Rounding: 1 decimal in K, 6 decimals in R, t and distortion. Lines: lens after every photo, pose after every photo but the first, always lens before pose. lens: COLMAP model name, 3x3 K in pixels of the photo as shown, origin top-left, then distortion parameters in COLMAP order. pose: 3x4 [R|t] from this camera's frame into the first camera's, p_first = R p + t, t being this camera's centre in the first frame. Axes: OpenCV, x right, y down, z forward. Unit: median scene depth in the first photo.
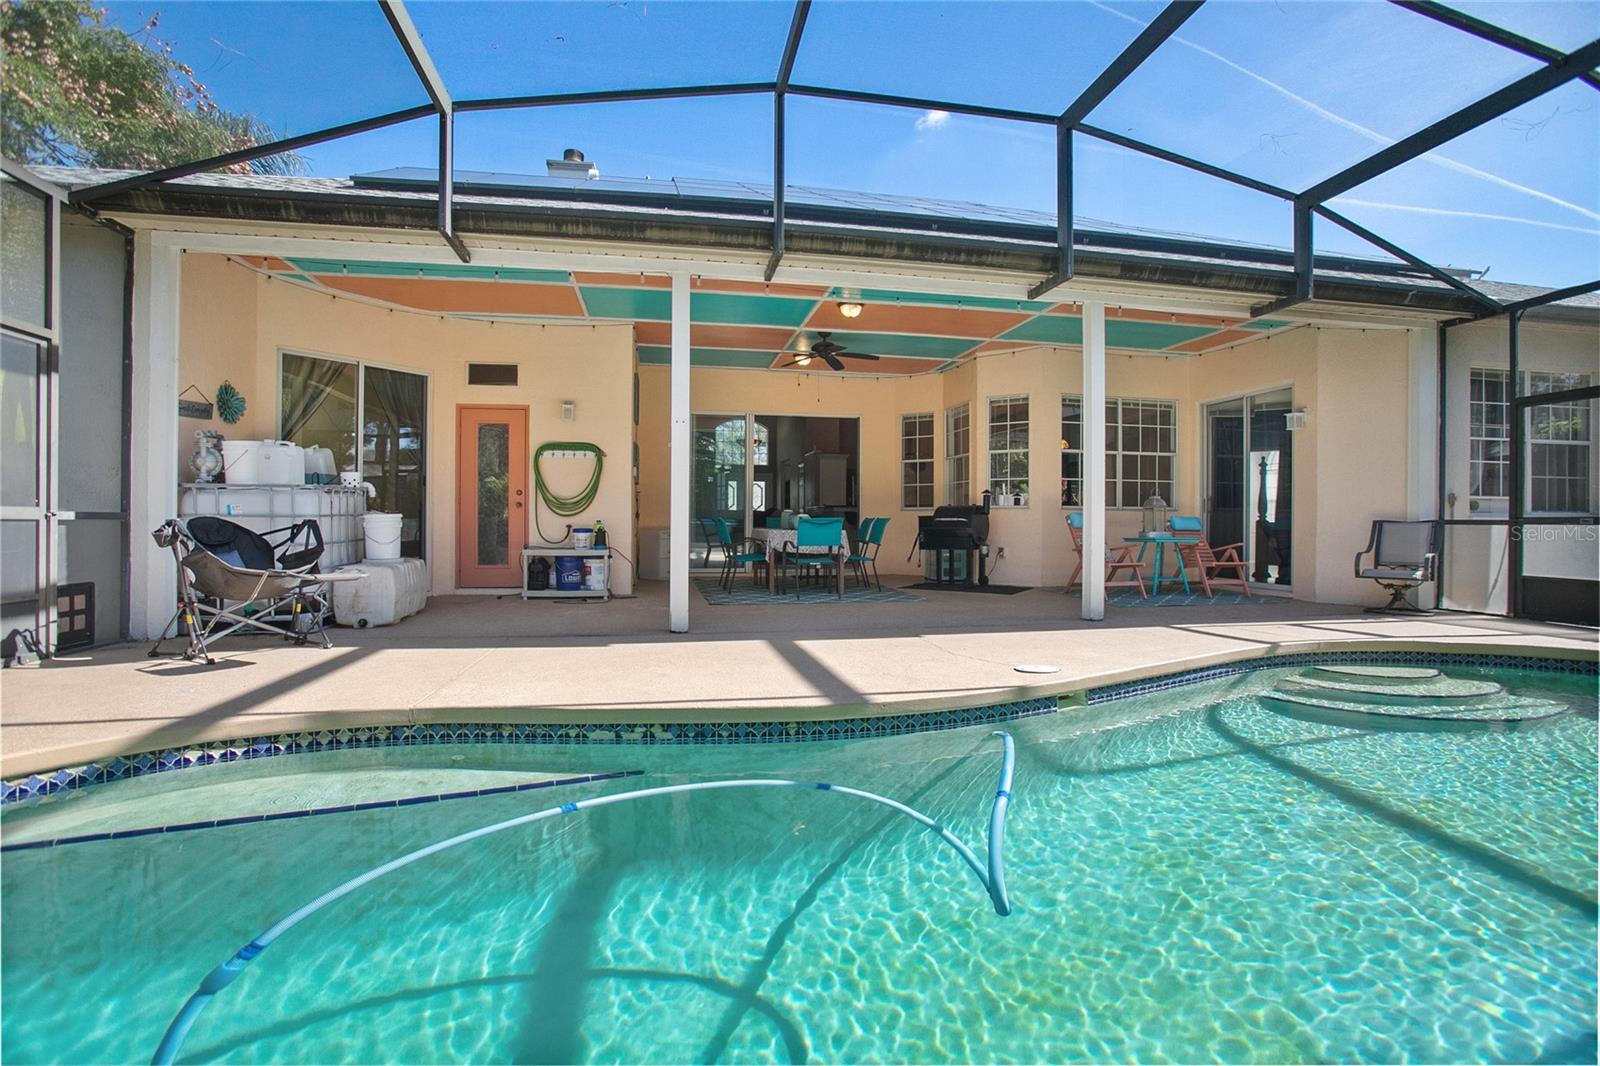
lens RADIAL K [[736.1, 0, 795.6], [0, 736.1, 527.5], [0, 0, 1]] dist [-0.054866, 0.021233]
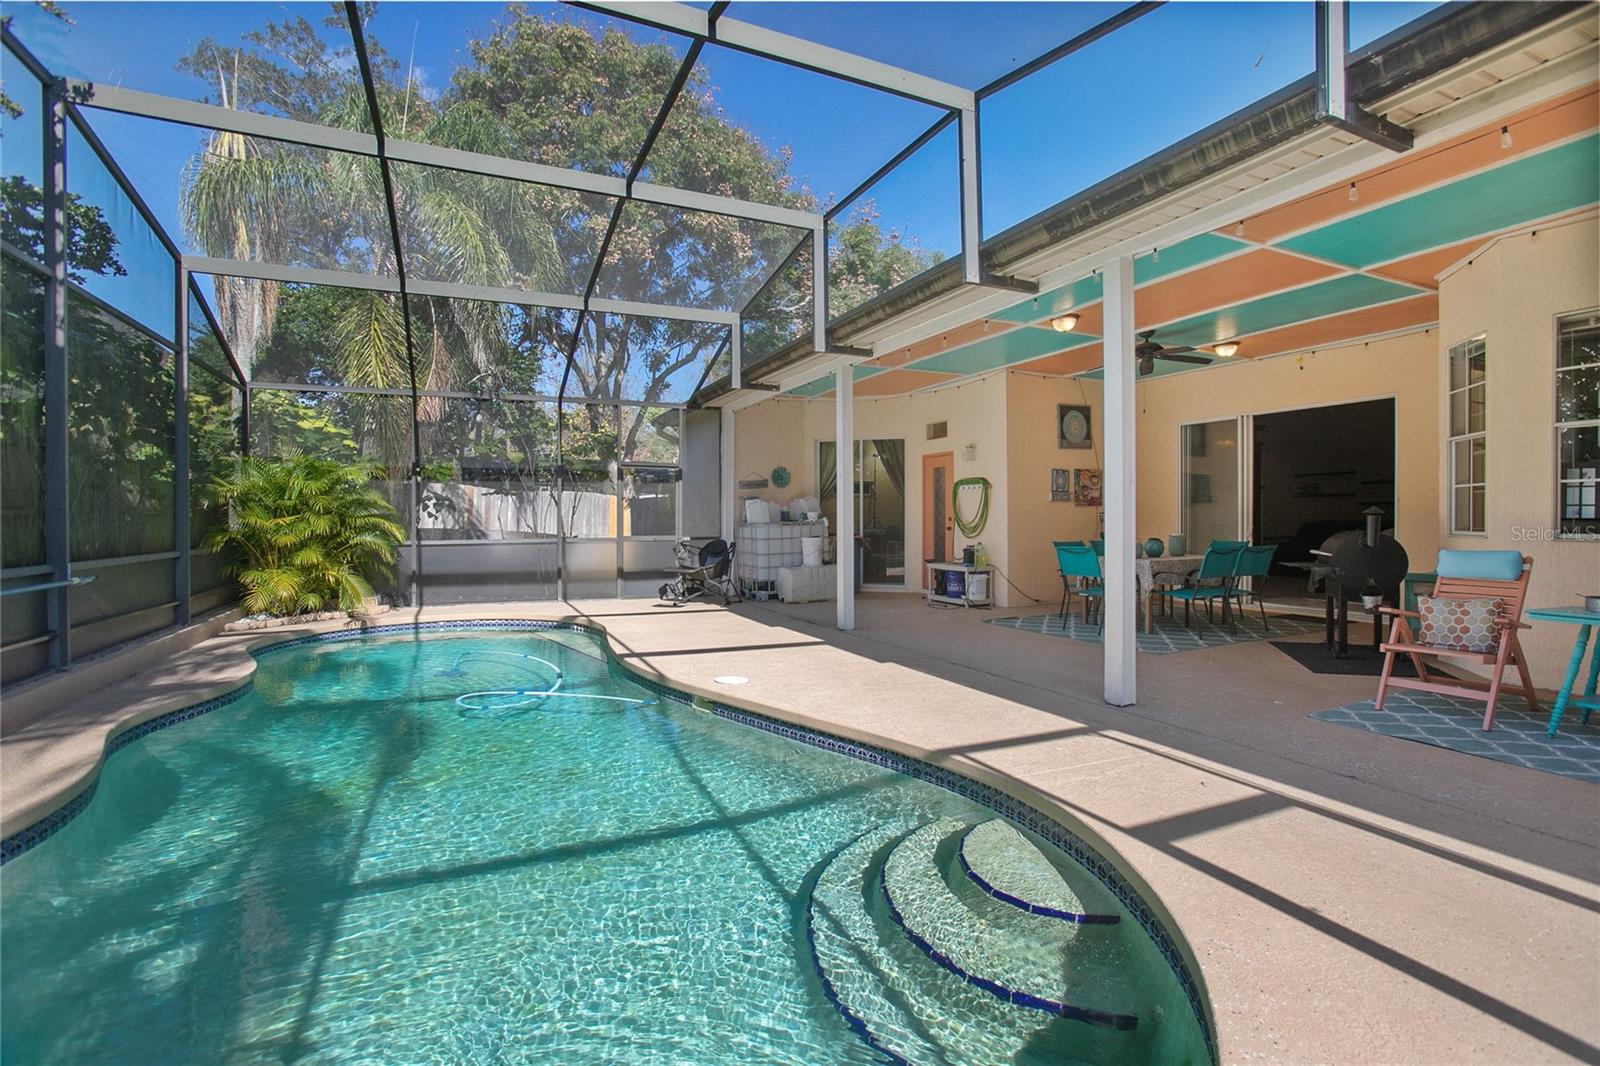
lens RADIAL K [[736.1, 0, 800.7], [0, 736.1, 526.1], [0, 0, 1]] dist [-0.054866, 0.021233]
pose [[0.240531, 0.008467, -0.970605, 0.843439], [-0.009194, 0.999937, 0.006444, -0.041722], [0.970598, 0.007374, 0.240593, 0.434202]]
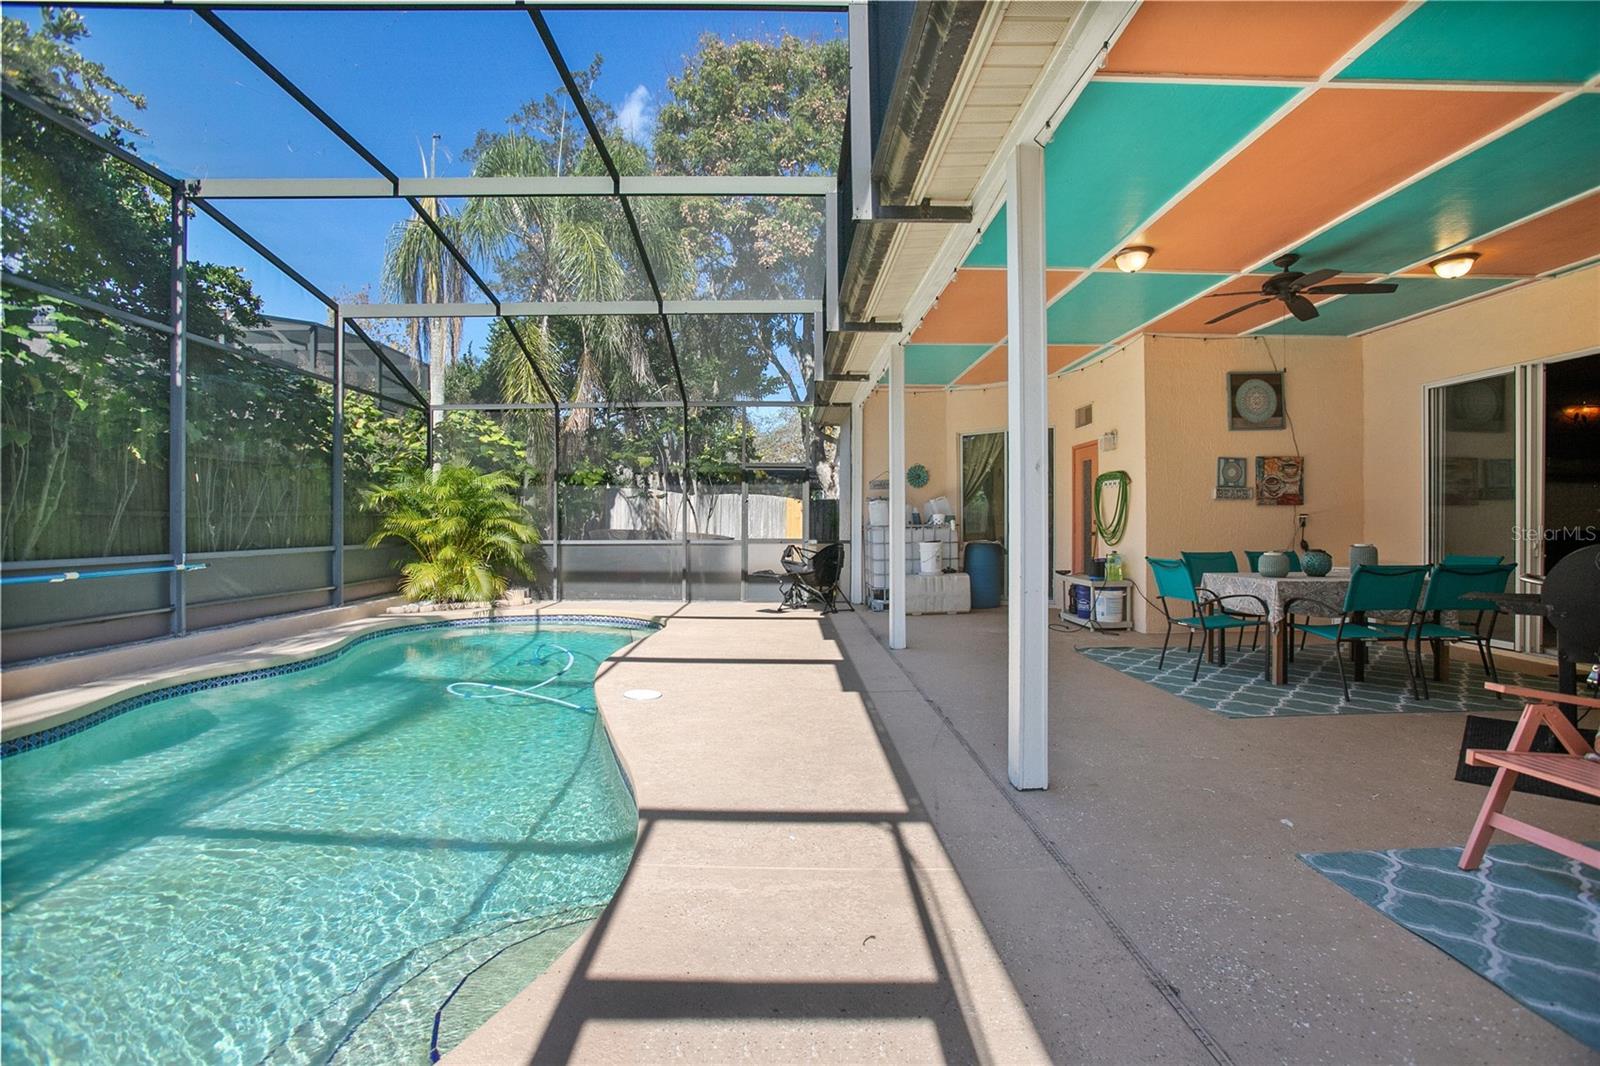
lens RADIAL K [[736.1, 0, 795.0], [0, 736.1, 528.1], [0, 0, 1]] dist [-0.054866, 0.021233]
pose [[-0.174662, 0.006934, -0.984604, 0.763646], [-0.012799, 0.999875, 0.009312, -0.044239], [0.984545, 0.014228, -0.174552, 0.766940]]
